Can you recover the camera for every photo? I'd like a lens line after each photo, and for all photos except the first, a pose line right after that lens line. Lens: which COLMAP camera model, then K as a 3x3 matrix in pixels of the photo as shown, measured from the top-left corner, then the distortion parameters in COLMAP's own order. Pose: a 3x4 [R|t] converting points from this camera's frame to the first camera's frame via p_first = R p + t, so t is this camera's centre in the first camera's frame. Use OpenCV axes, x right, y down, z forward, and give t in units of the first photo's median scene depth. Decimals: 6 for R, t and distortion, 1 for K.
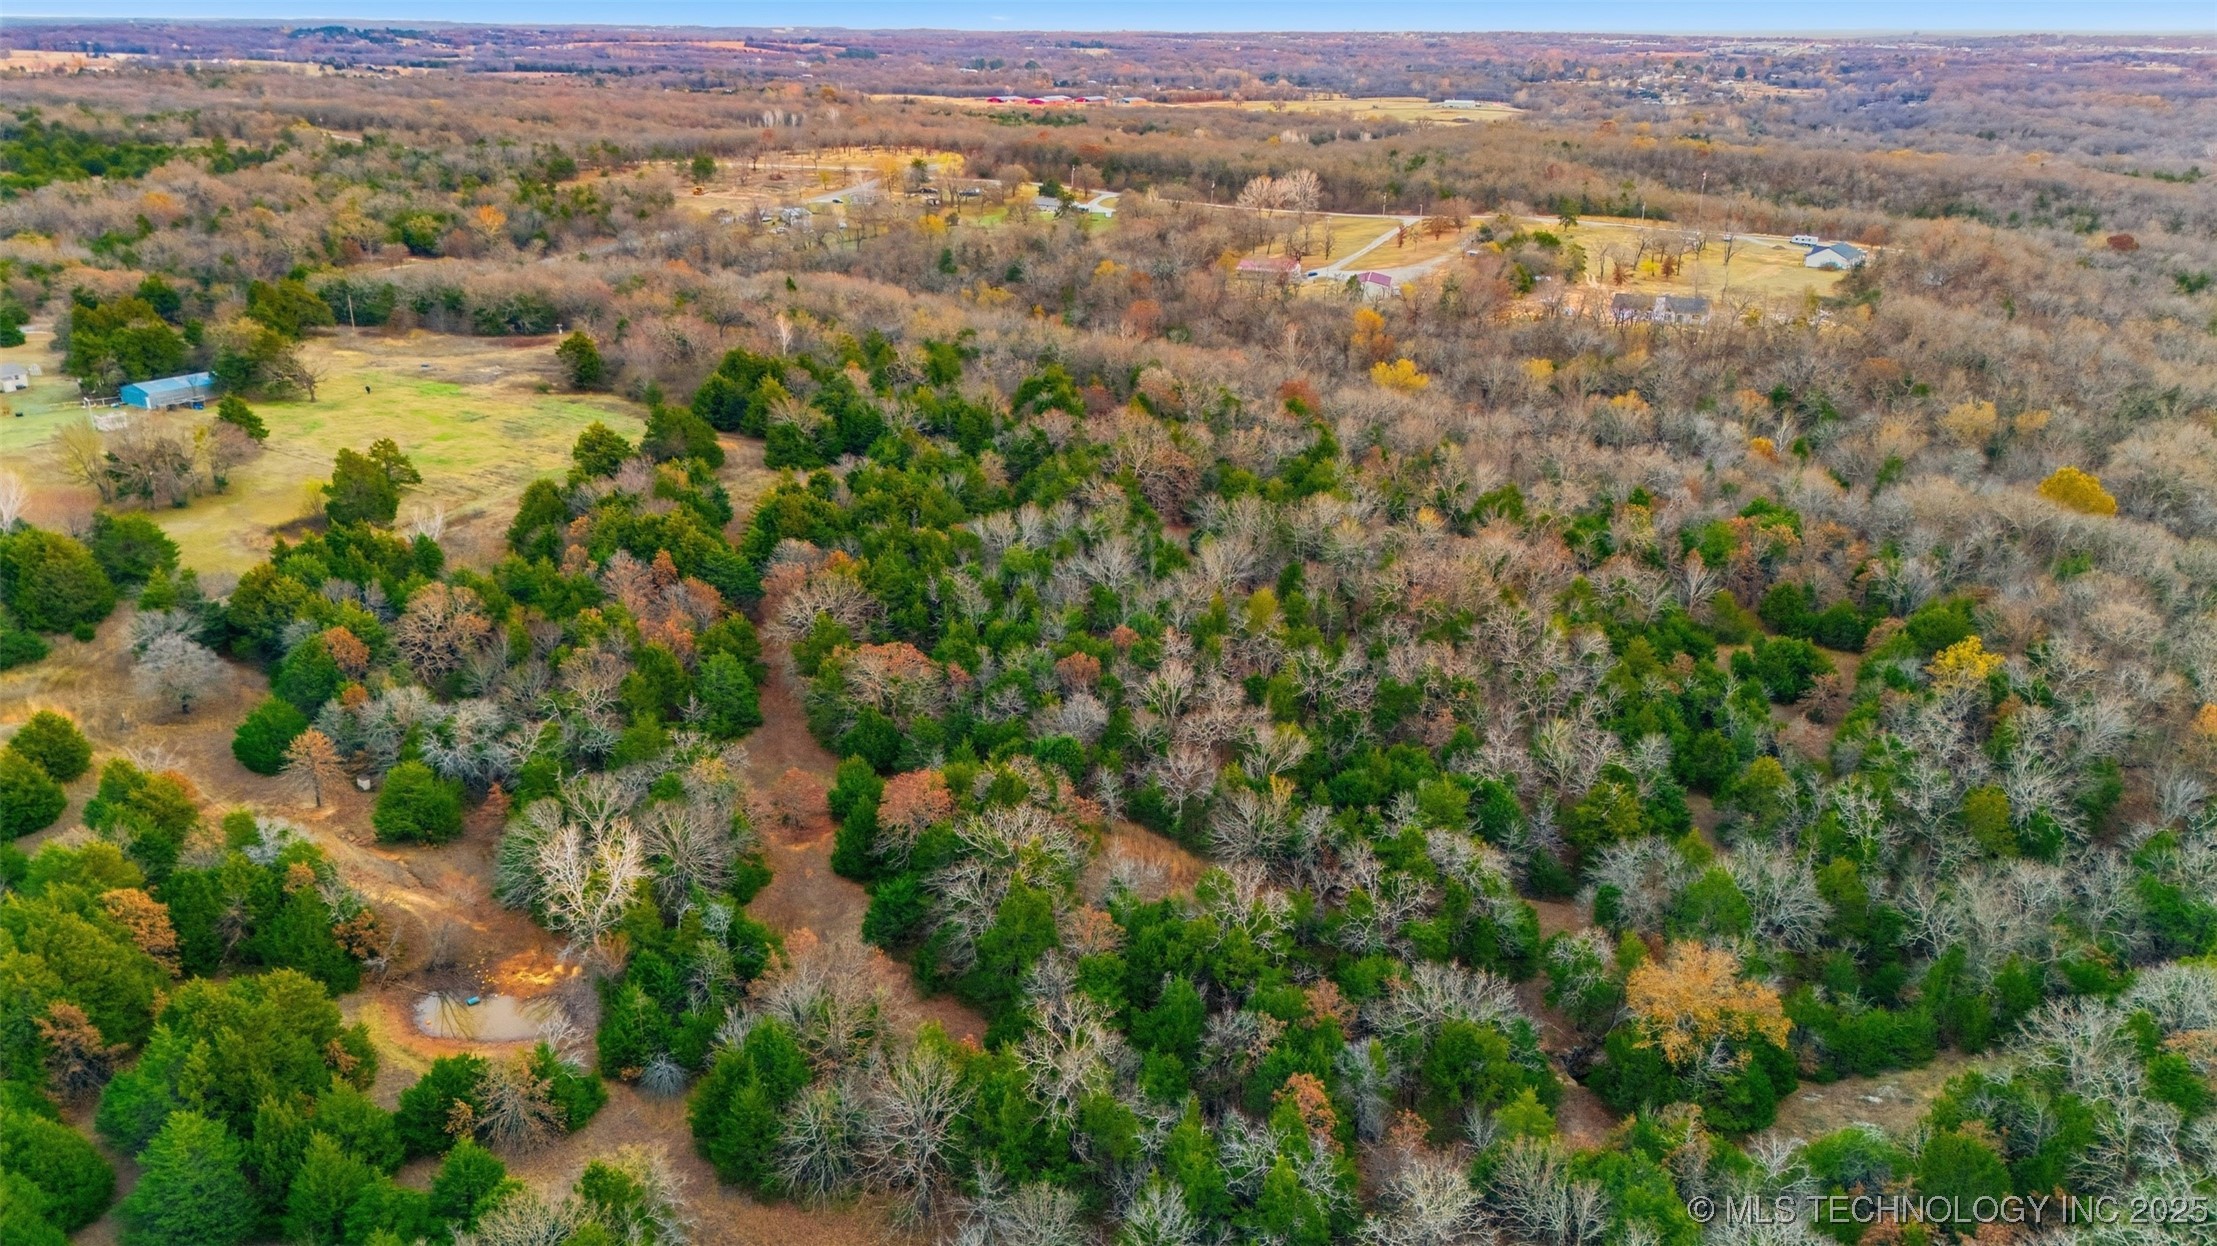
lens RADIAL K [[1598.5, 0, 1108.5], [0, 1598.5, 623.0], [0, 0, 1]] dist [0.058275, -0.044281]
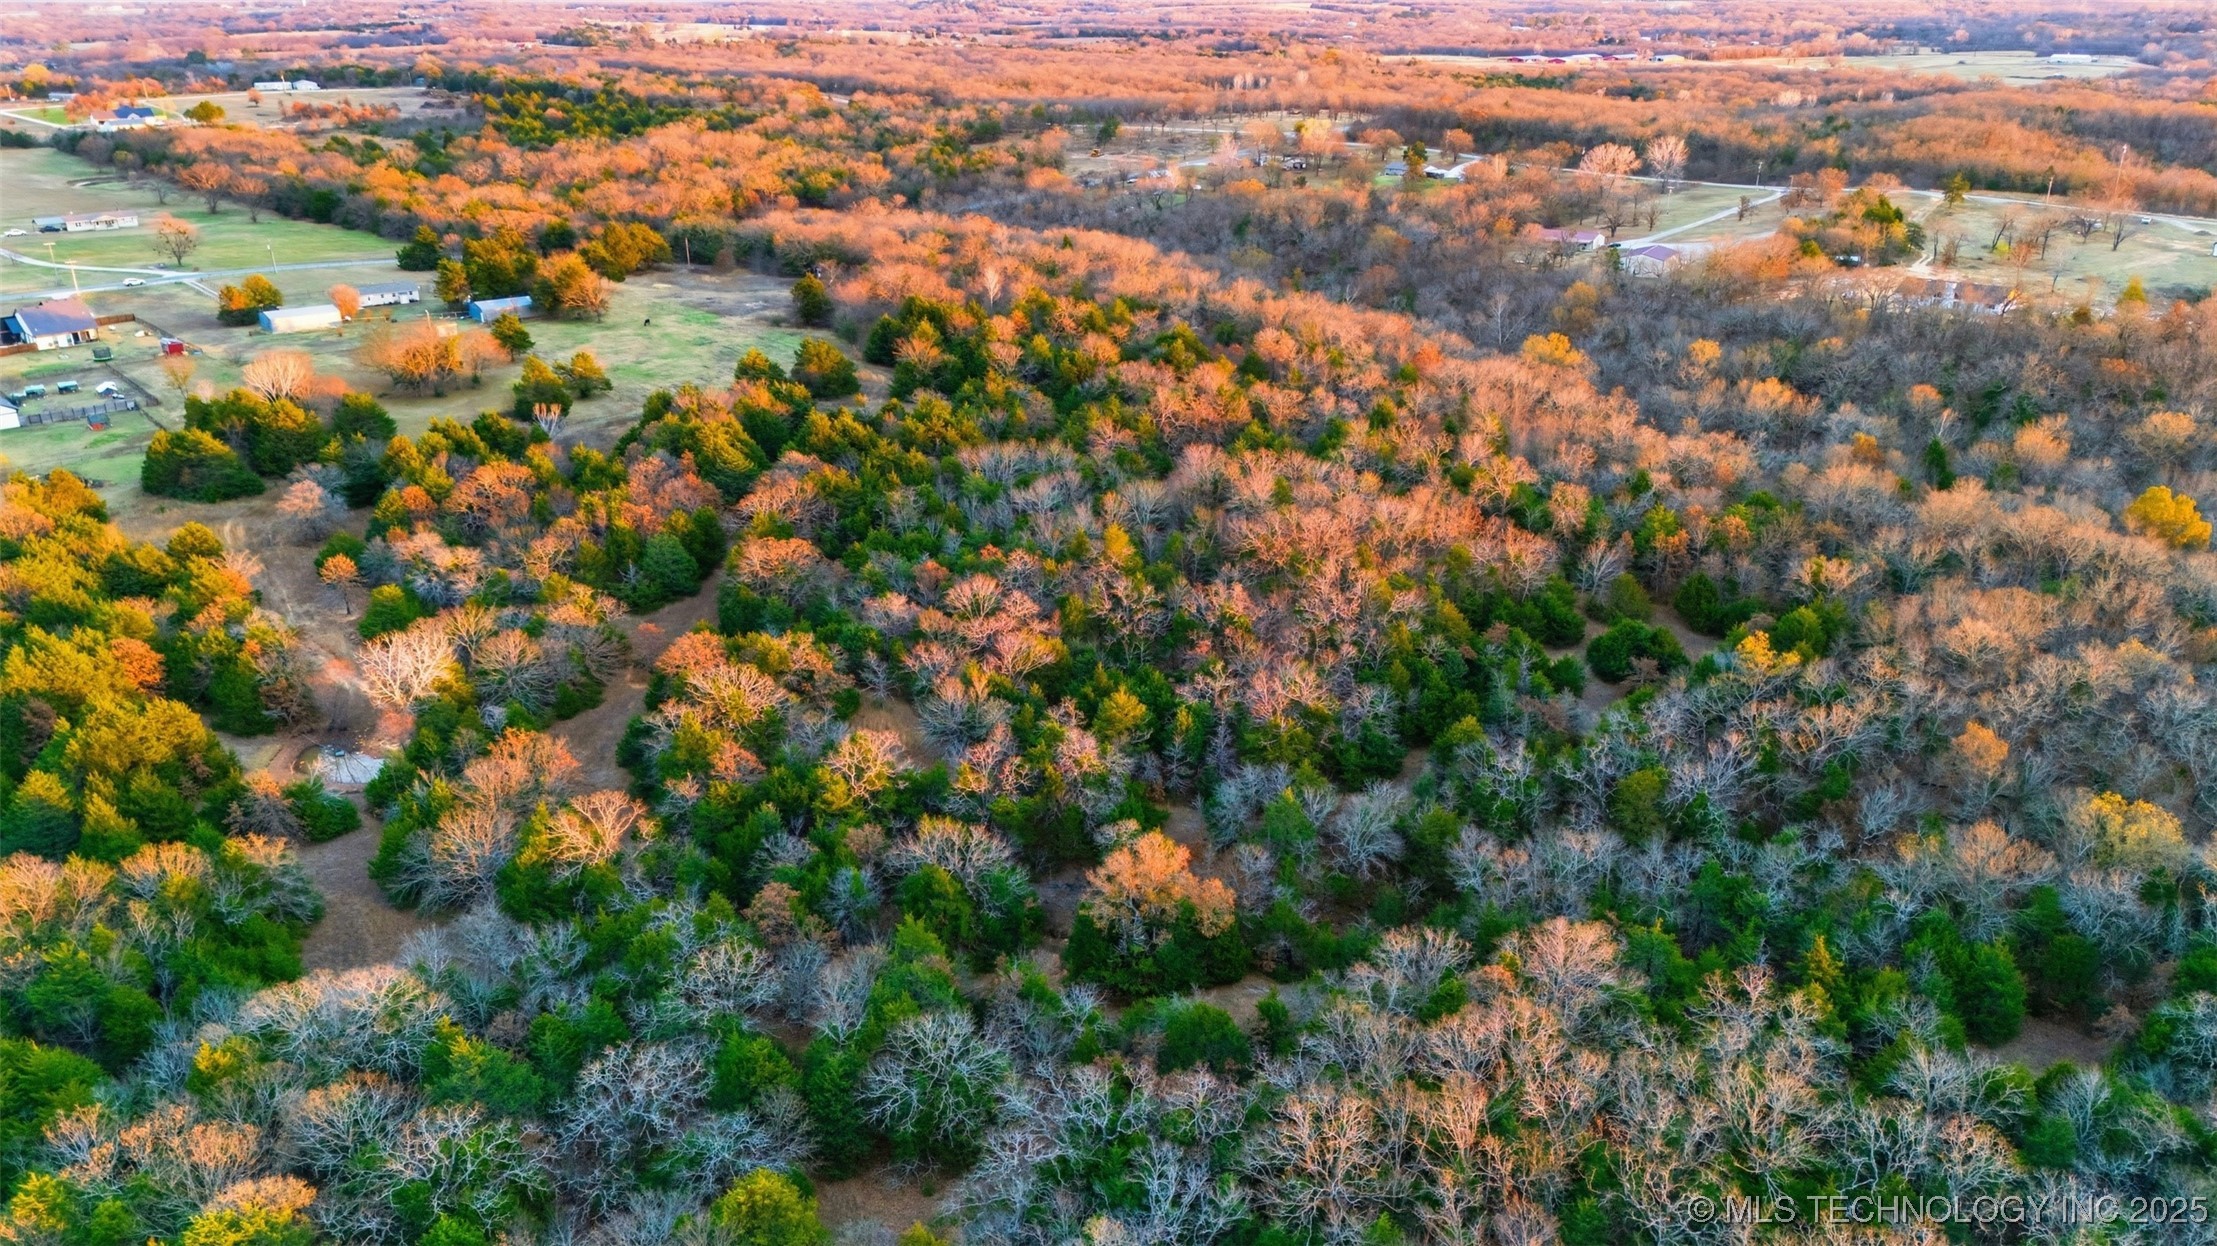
lens RADIAL K [[1598.5, 0, 1108.5], [0, 1598.5, 623.0], [0, 0, 1]] dist [0.058275, -0.044281]
pose [[0.941455, 0.108158, -0.319318, 0.143900], [-0.100901, 0.994123, 0.039233, 0.001433], [0.321685, -0.004717, 0.946835, -0.017889]]
